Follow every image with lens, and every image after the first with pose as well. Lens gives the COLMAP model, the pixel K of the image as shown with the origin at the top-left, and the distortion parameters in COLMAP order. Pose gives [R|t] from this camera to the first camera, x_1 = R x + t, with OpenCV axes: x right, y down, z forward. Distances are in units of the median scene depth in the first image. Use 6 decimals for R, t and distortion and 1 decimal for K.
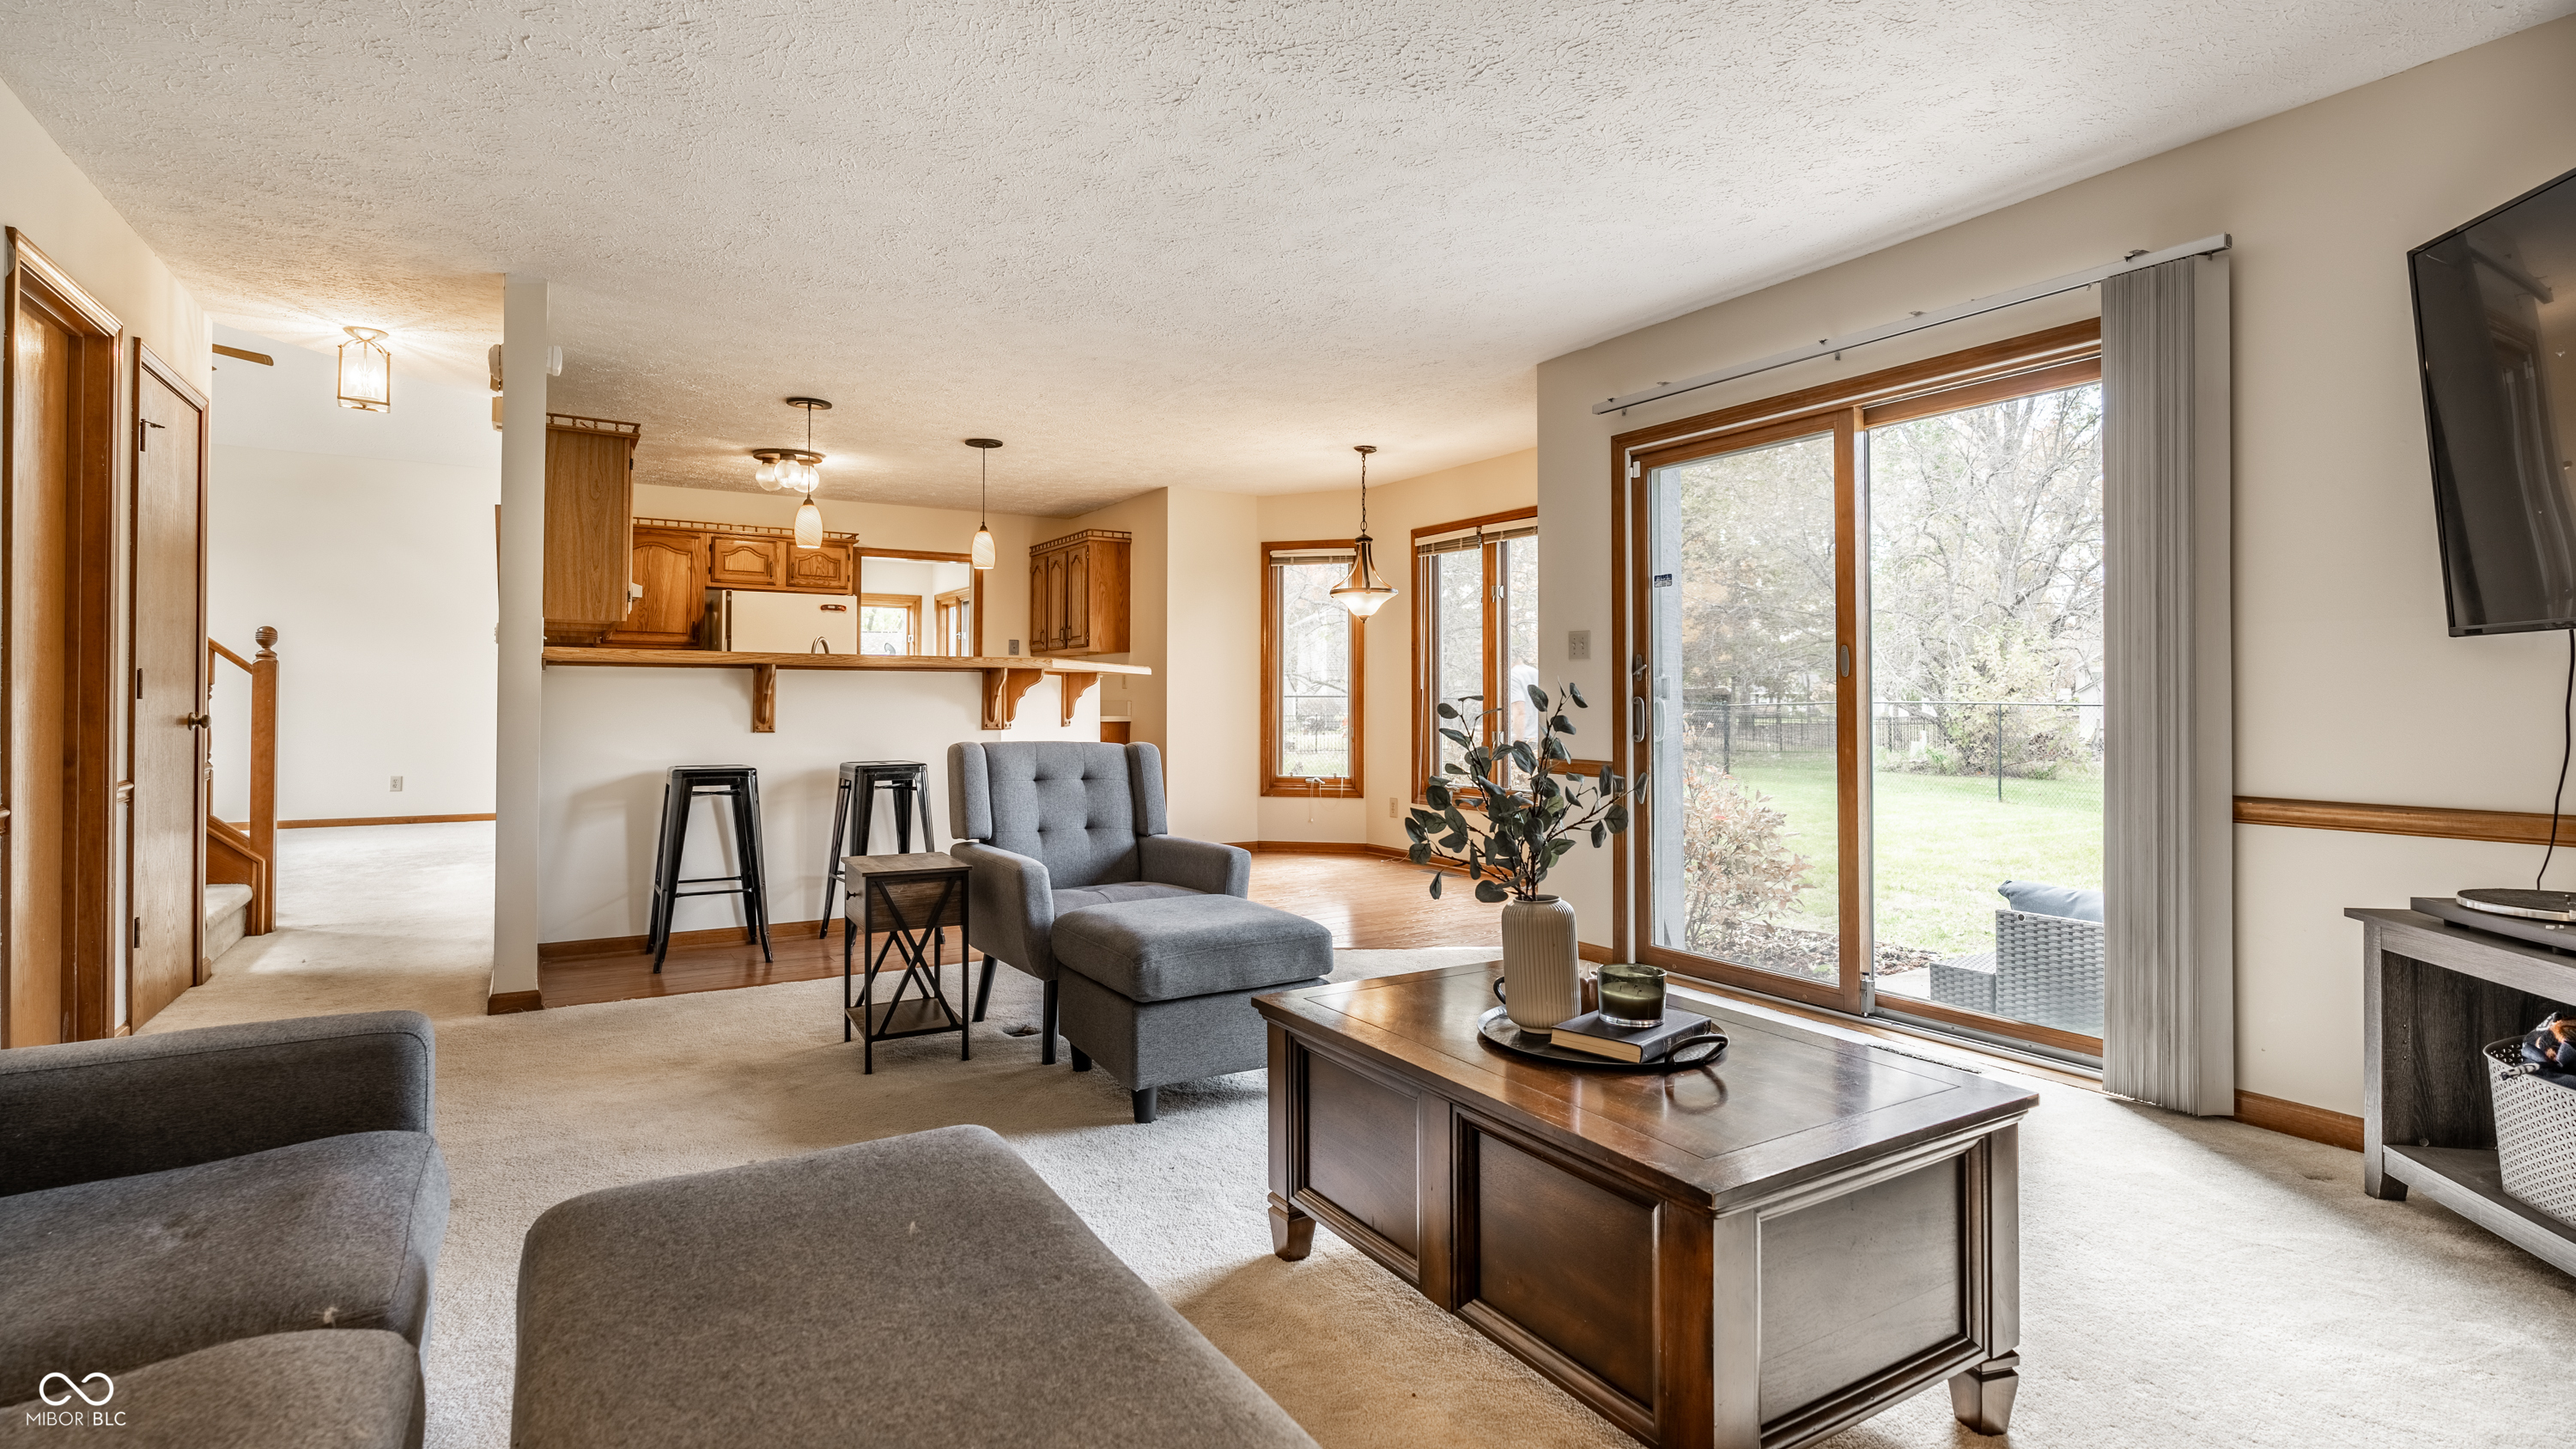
lens RADIAL K [[1190.3, 0, 1305.1], [0, 1190.3, 699.1], [0, 0, 1]] dist [0.003576, 0.000034]
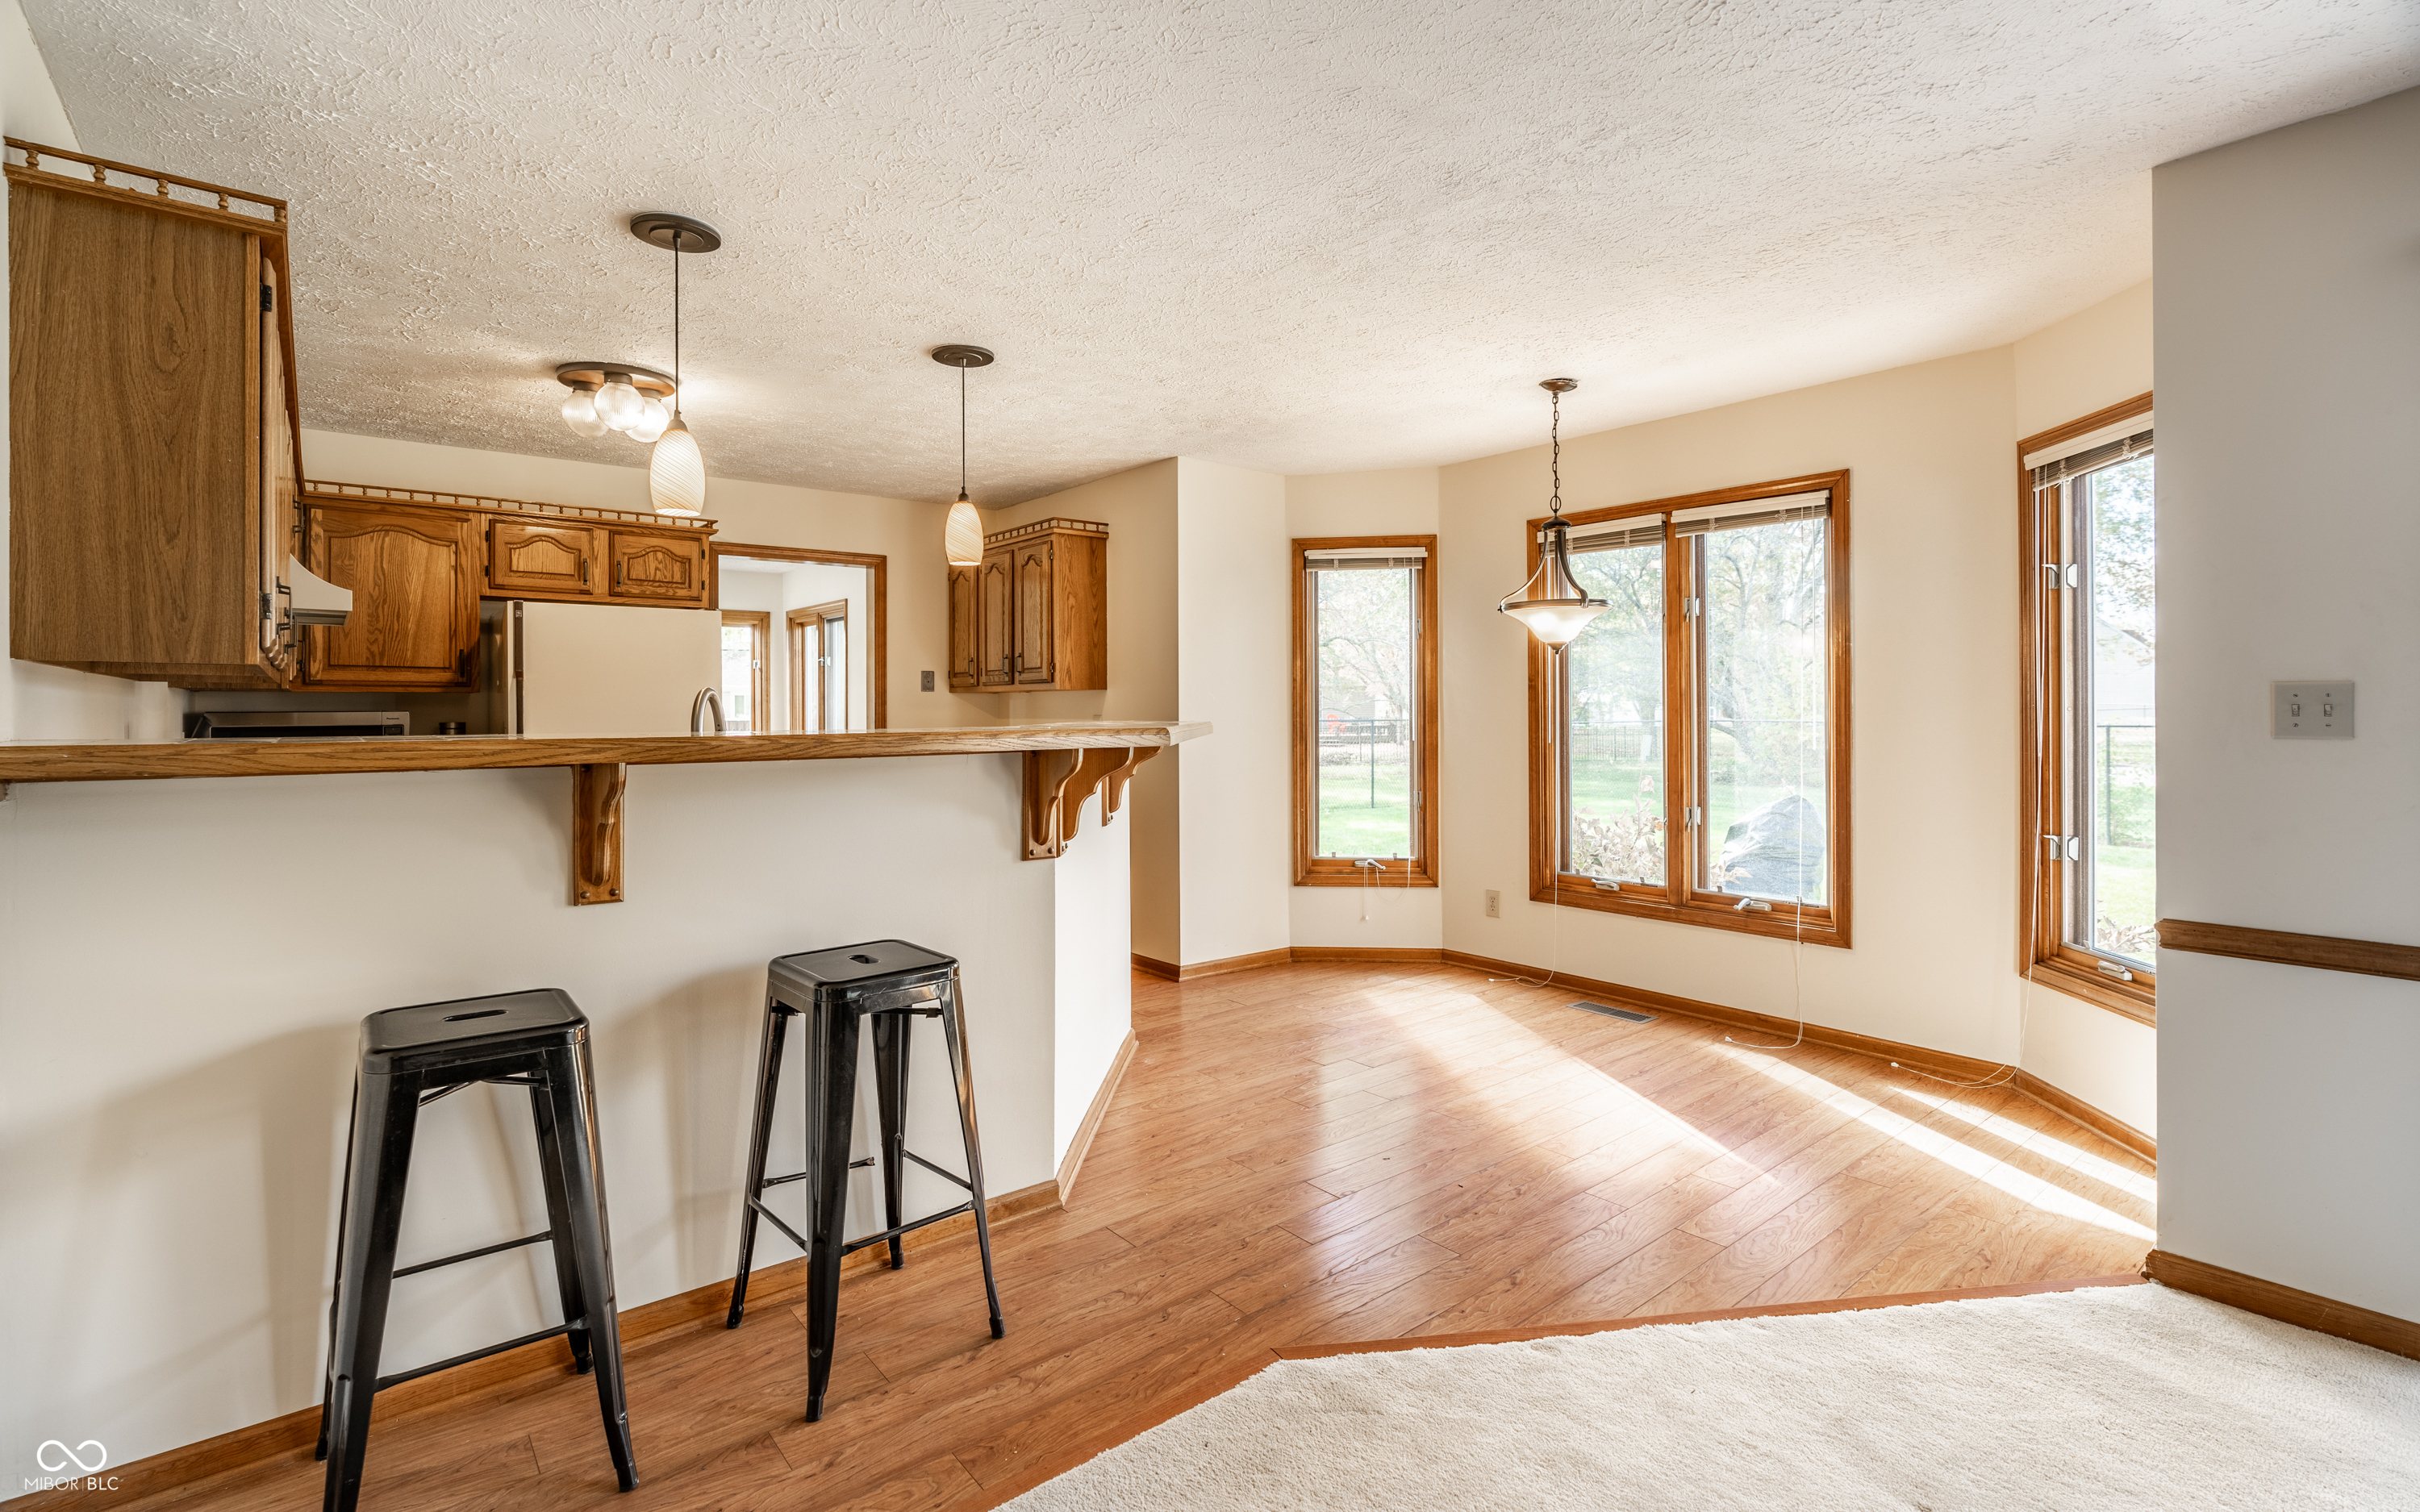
lens RADIAL K [[1073.0, 0, 1199.7], [0, 1073.0, 714.4], [0, 0, 1]] dist [-0.005667, 0.002120]
pose [[0.993610, -0.008316, 0.112564, -0.178471], [0.007515, 0.999943, 0.007541, -0.030808], [-0.112620, -0.006647, 0.993616, 0.373049]]
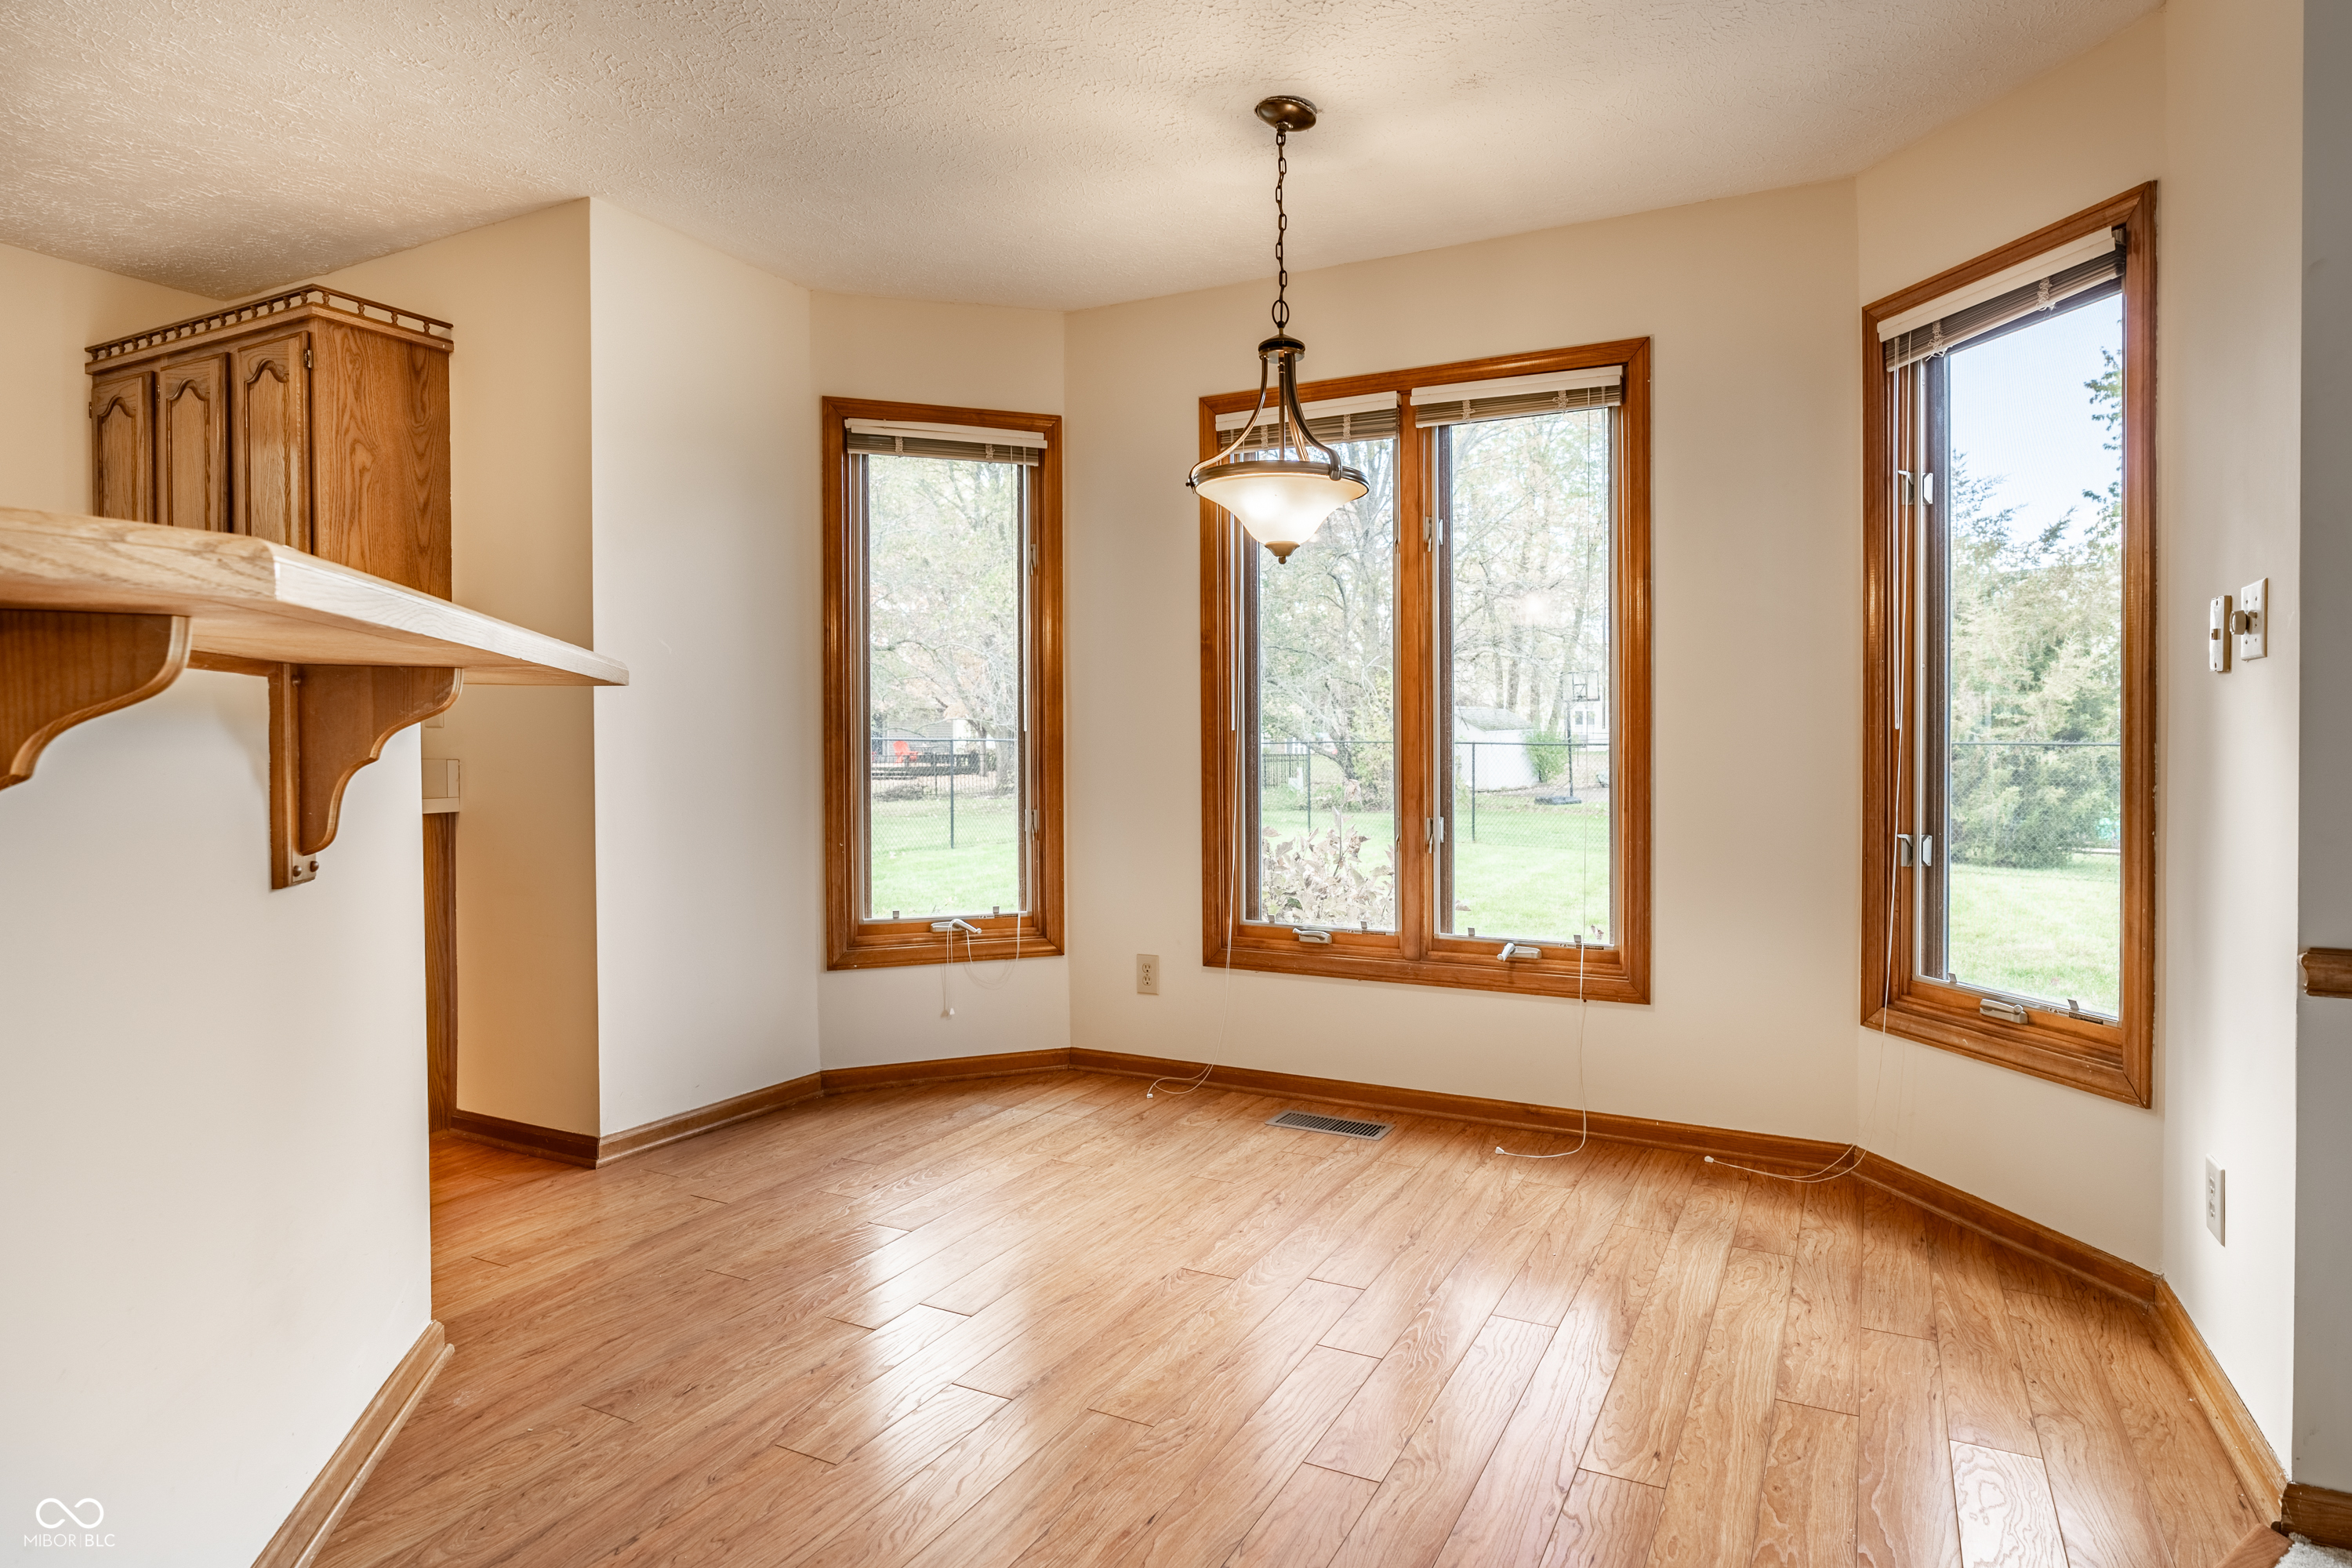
lens RADIAL K [[1177.2, 0, 1324.4], [0, 1177.2, 756.8], [0, 0, 1]] dist [-0.009198, 0.001808]
pose [[0.835979, -0.012231, 0.548625, -0.128959], [0.002176, 0.999818, 0.018973, -0.006197], [-0.548757, -0.014667, 0.835853, 0.565808]]
